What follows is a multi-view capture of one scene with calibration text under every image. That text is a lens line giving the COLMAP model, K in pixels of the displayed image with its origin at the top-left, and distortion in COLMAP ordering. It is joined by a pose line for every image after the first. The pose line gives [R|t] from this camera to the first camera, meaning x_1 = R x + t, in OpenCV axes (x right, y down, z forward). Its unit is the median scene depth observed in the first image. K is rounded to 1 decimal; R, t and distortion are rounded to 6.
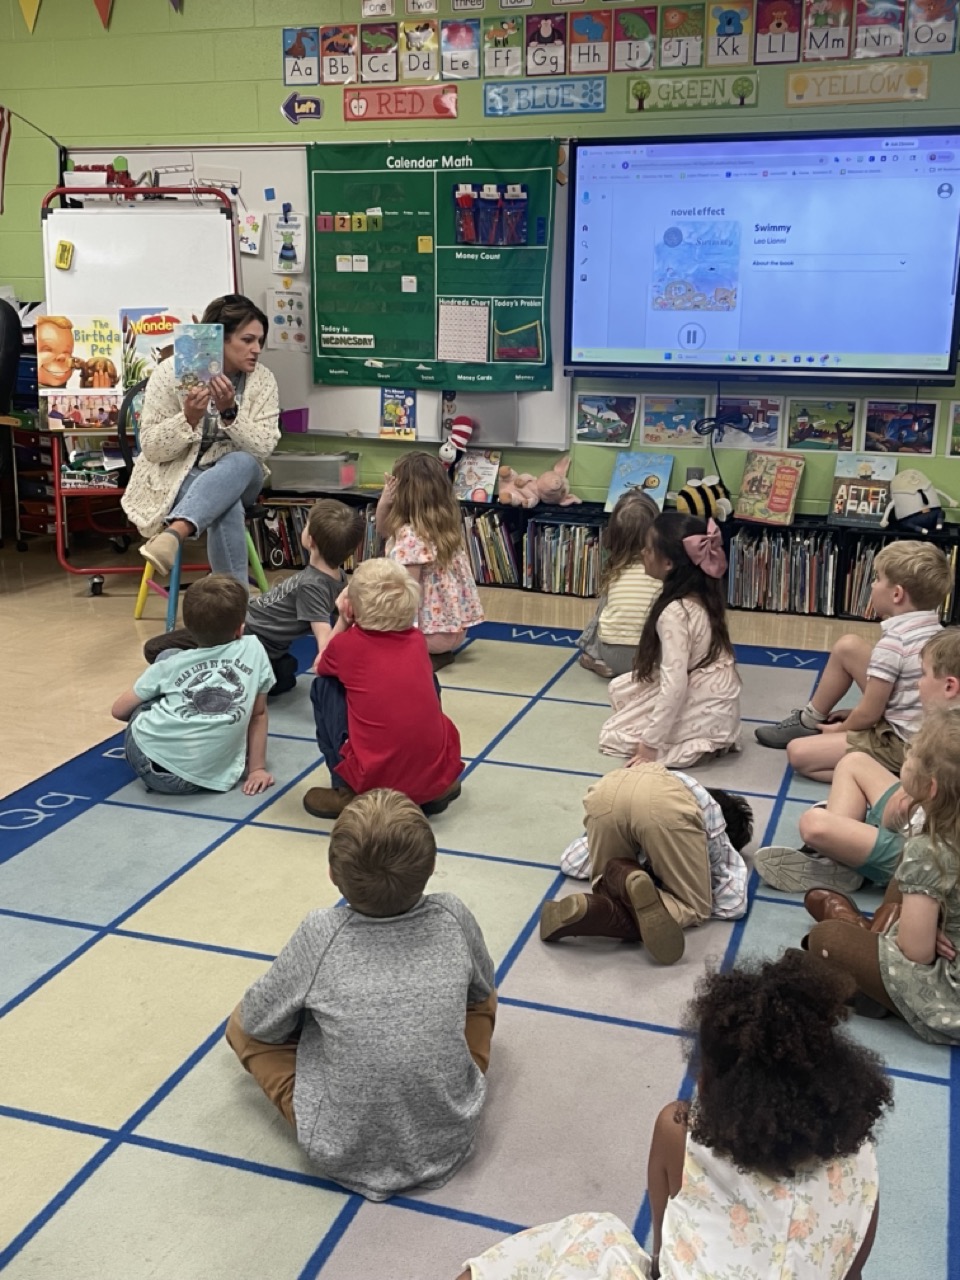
lens RADIAL K [[1367.3, 0, 472.3], [0, 1367.3, 652.1], [0, 0, 1]] dist [0.060693, 0.000000]
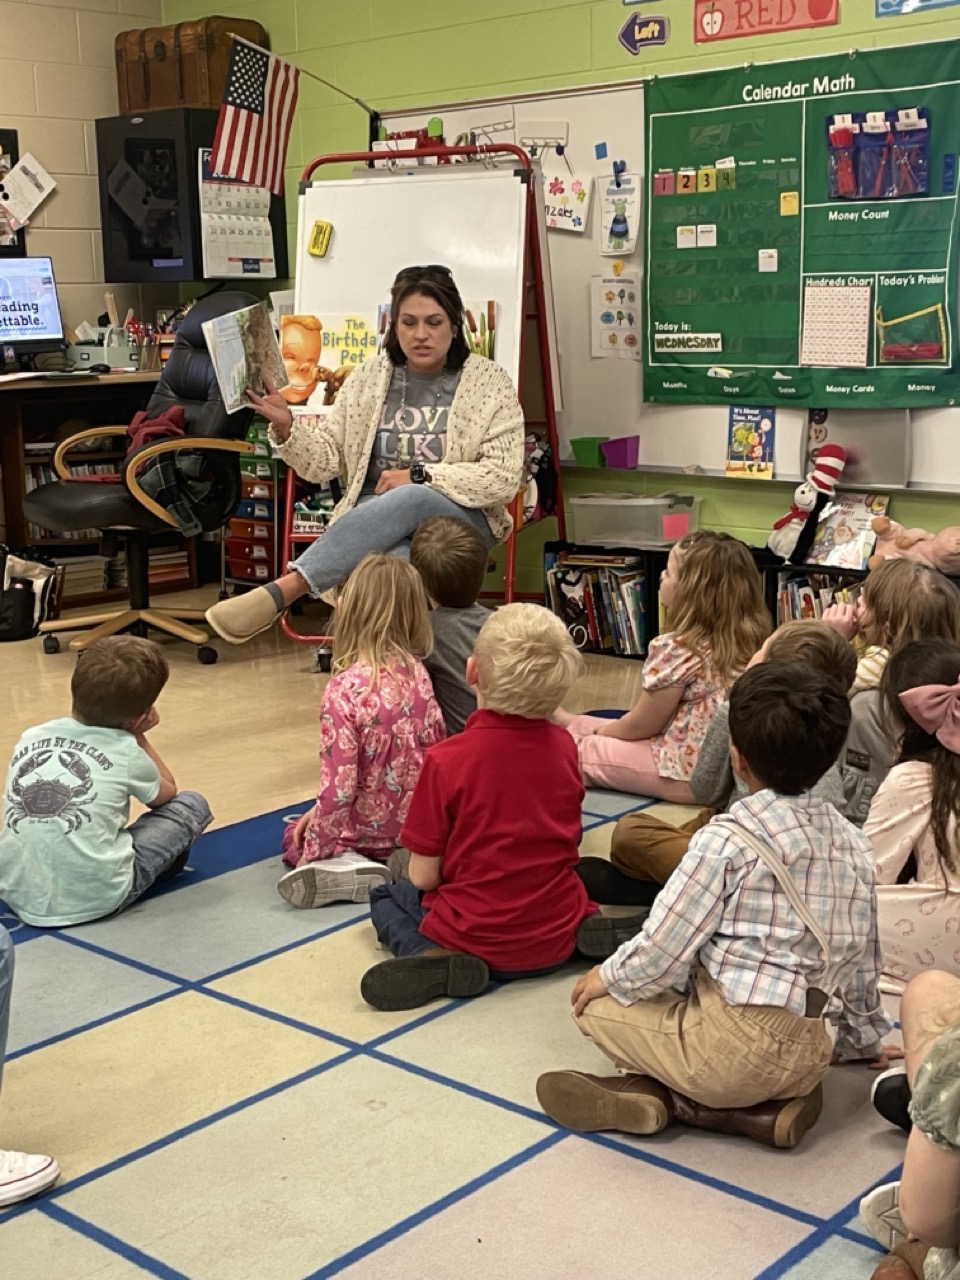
lens RADIAL K [[1755.8, 0, 482.8], [0, 1755.8, 630.2], [0, 0, 1]] dist [0.097188, 0.000000]
pose [[0.922863, 0.047898, -0.382138, 0.183018], [-0.081109, 0.994154, -0.071270, -0.001779], [0.376491, 0.096767, 0.921353, 0.129014]]
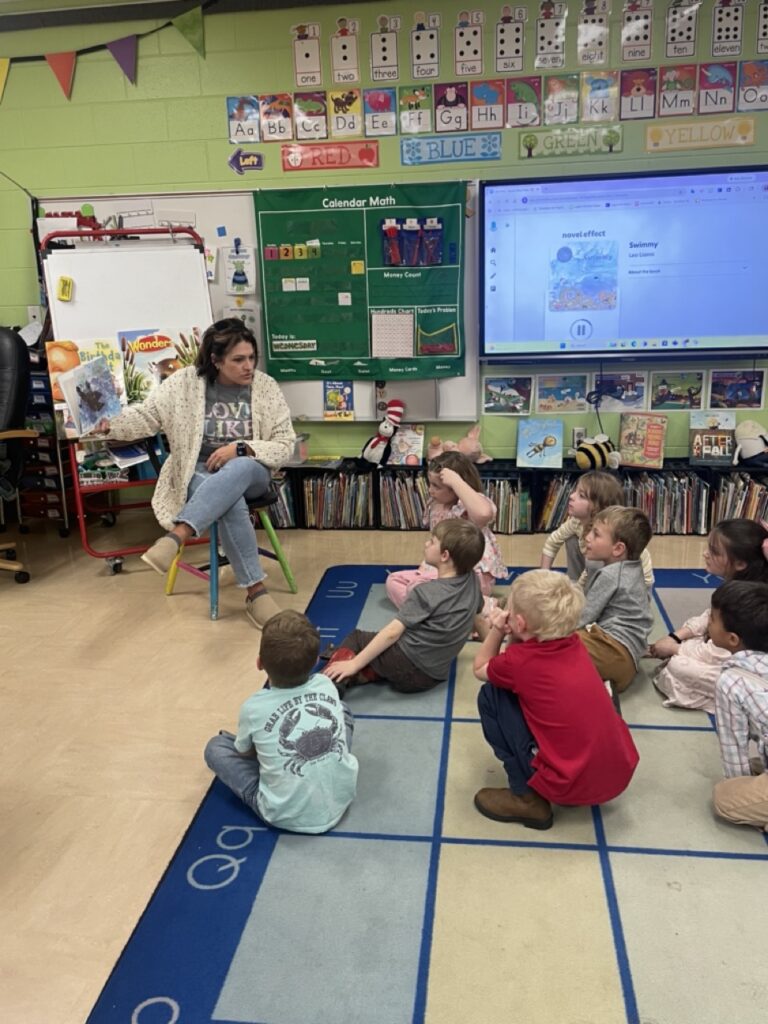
lens RADIAL K [[868.0, 0, 388.8], [0, 868.0, 511.6], [0, 0, 1]] dist [0.053854, -0.011005]
pose [[0.977492, -0.092578, 0.189573, -0.183662], [0.093007, 0.995643, 0.006652, -0.077847], [-0.189363, 0.011130, 0.981844, 0.216820]]
